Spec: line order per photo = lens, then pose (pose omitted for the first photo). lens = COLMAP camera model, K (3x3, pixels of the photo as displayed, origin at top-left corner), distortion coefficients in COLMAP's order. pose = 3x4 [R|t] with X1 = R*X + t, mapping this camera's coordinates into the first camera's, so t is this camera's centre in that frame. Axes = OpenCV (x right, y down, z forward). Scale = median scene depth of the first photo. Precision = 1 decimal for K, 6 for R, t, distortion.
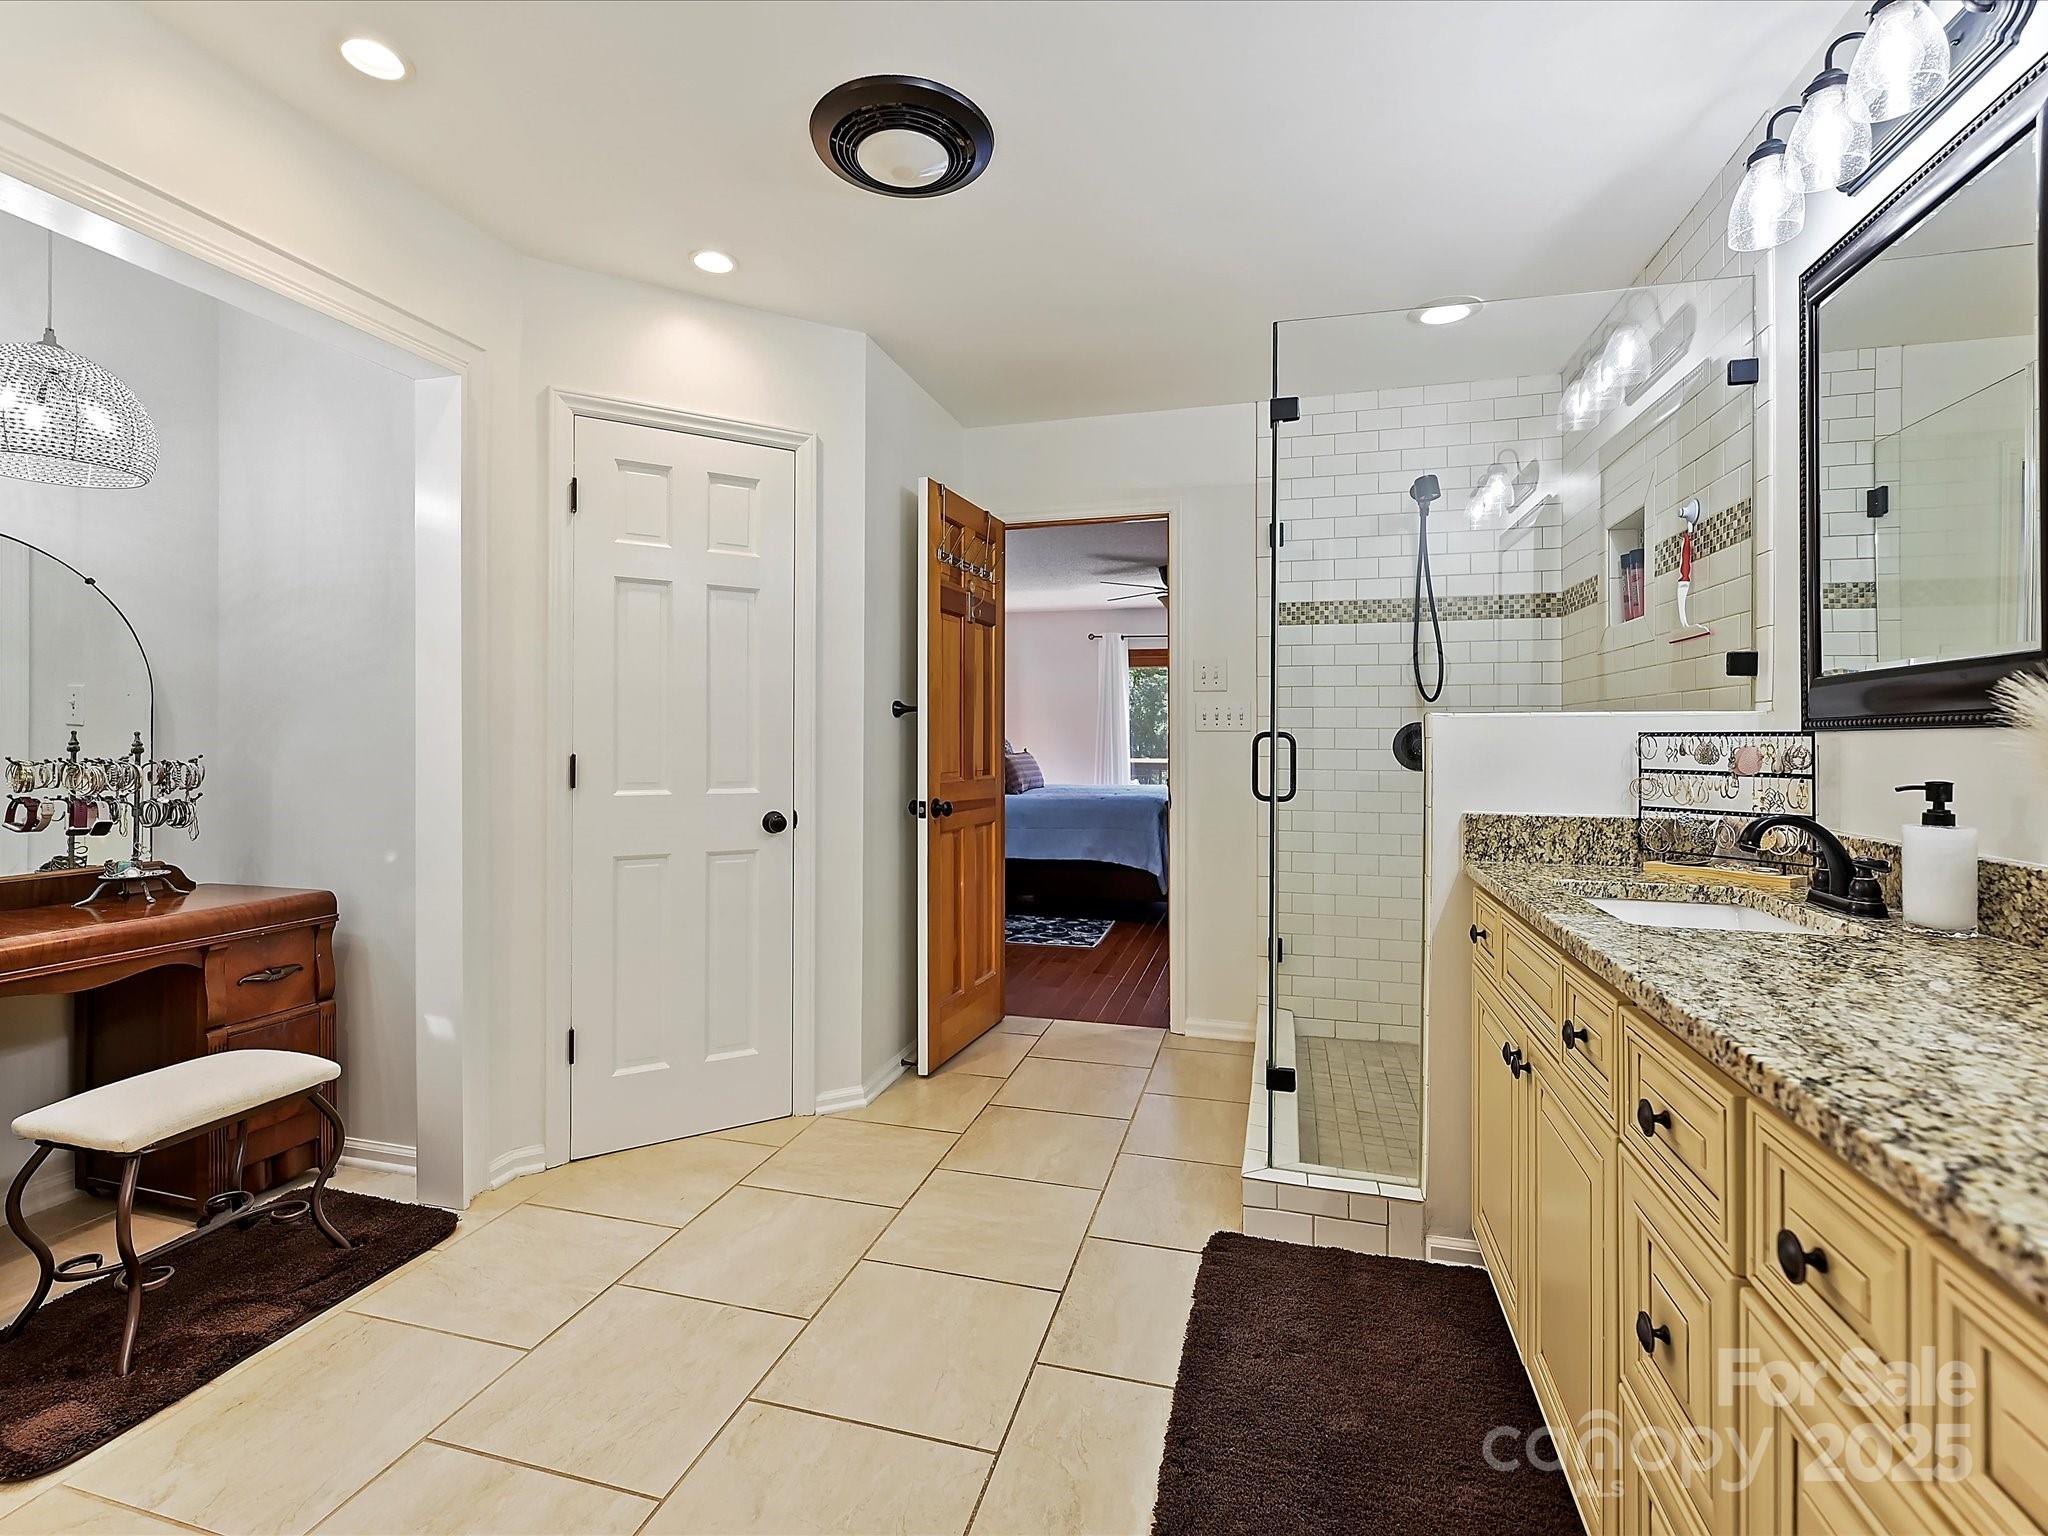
lens RADIAL K [[923.8, 0, 1024.0], [0, 923.8, 768.0], [0, 0, 1]] dist [0.001064, 0.000485]
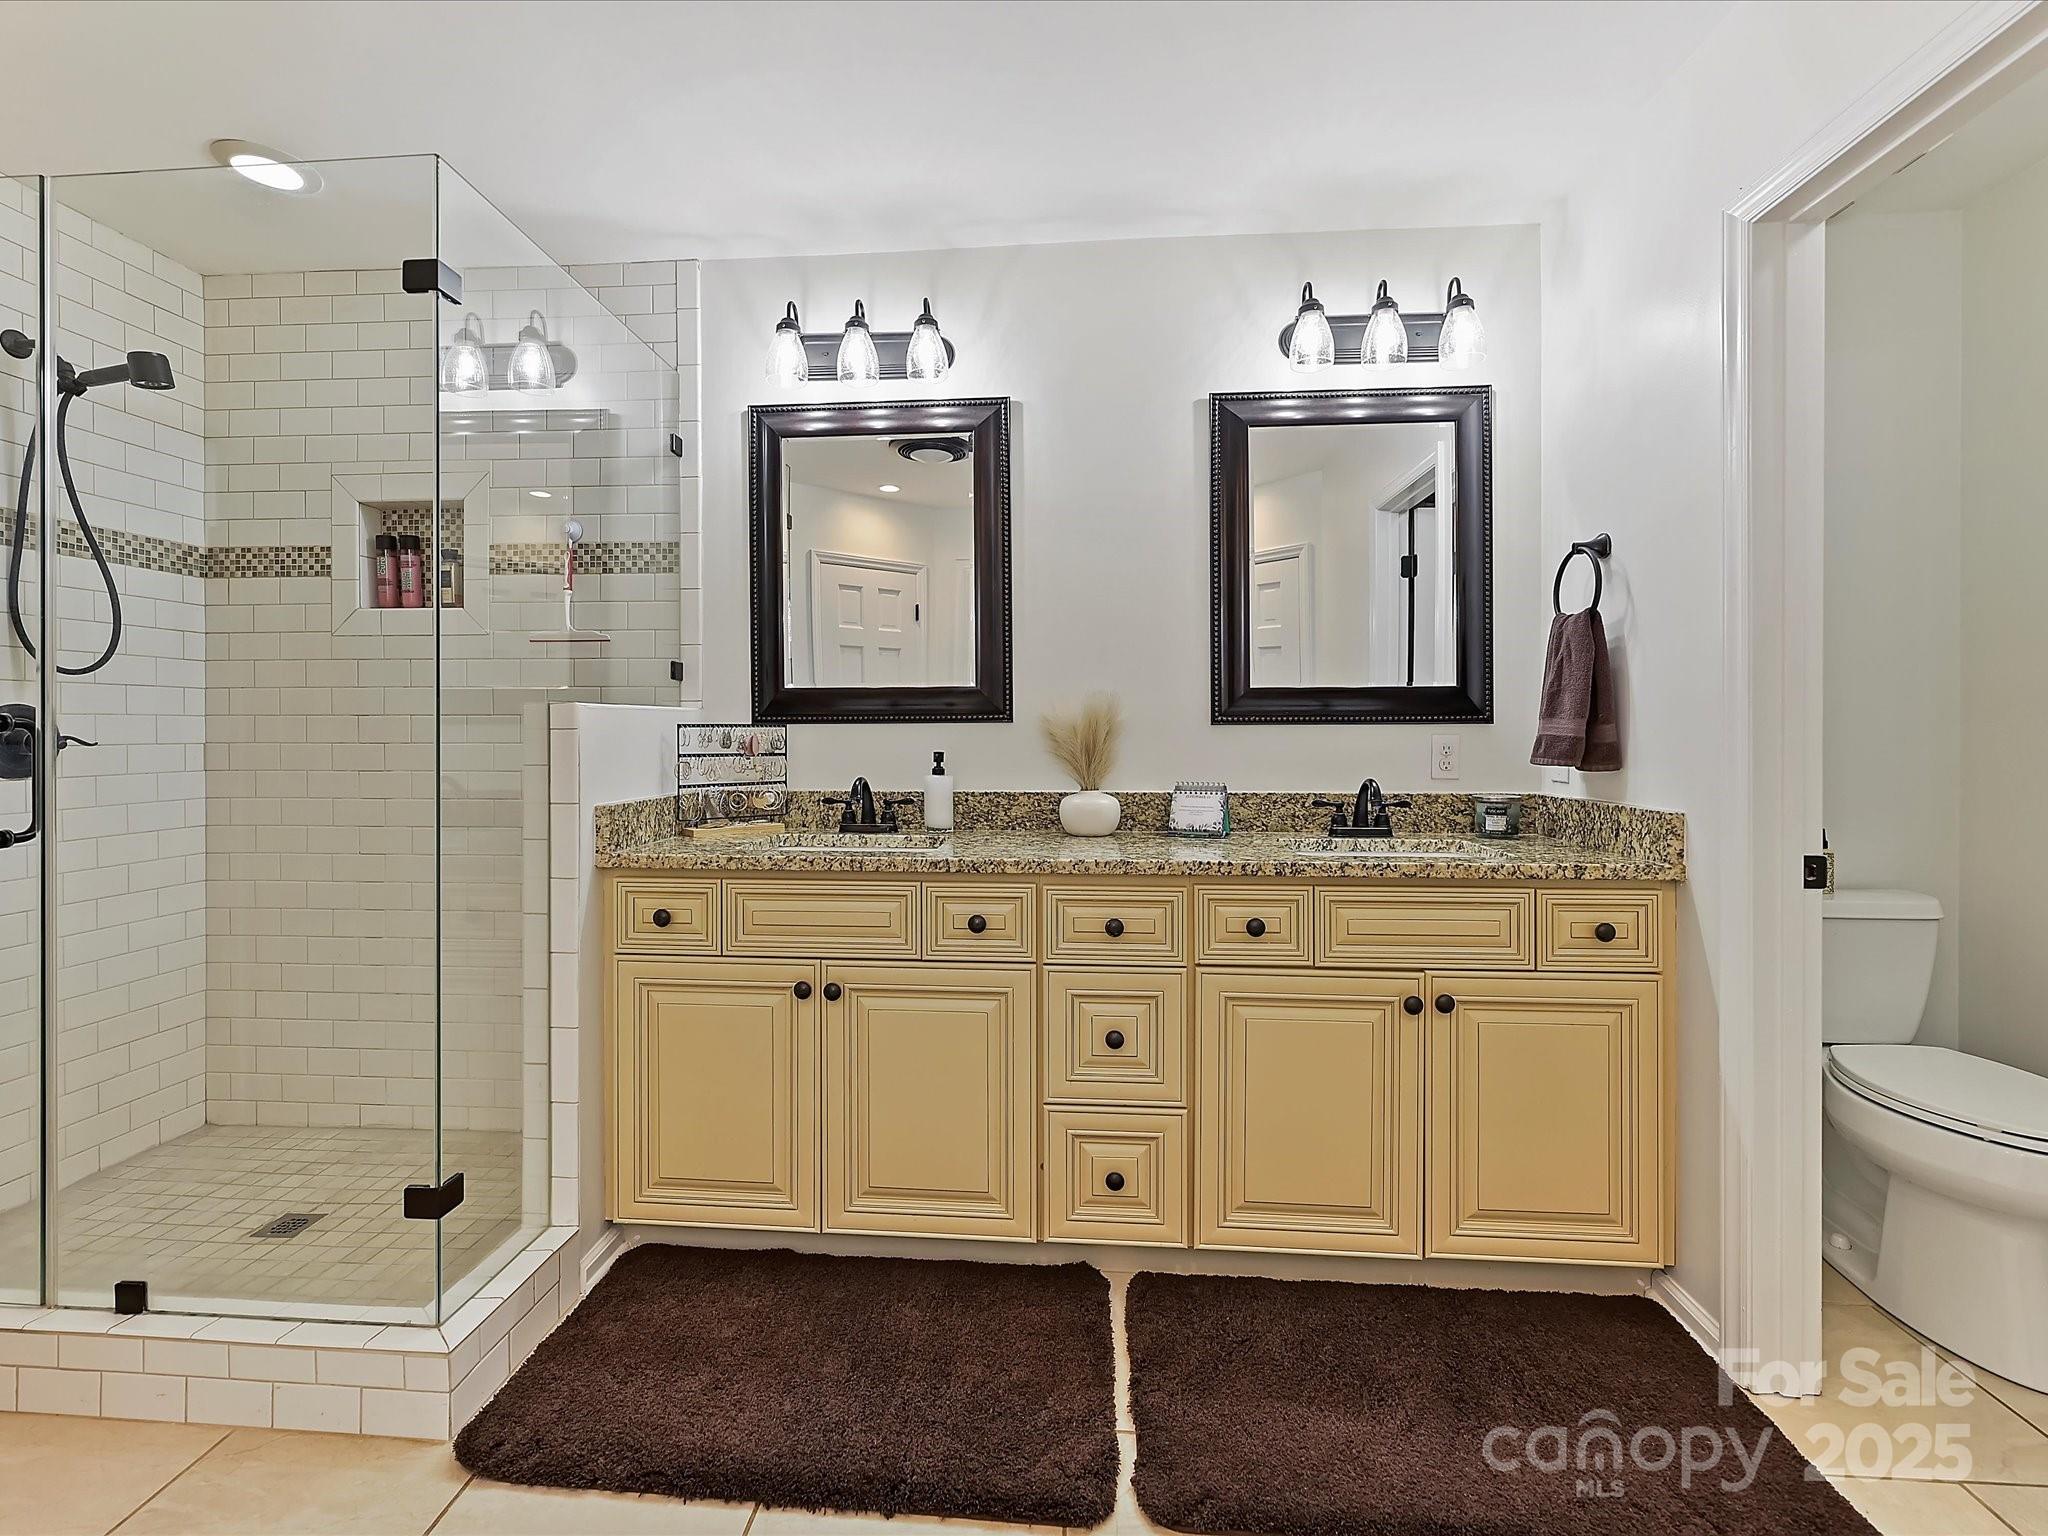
lens RADIAL K [[940.7, 0, 1020.8], [0, 940.7, 756.2], [0, 0, 1]] dist [-0.000260, -0.000371]
pose [[-0.194341, -0.028433, 0.980522, -0.597473], [0.031767, 0.998873, 0.035262, -0.024848], [-0.980420, 0.038001, -0.193219, 0.770008]]
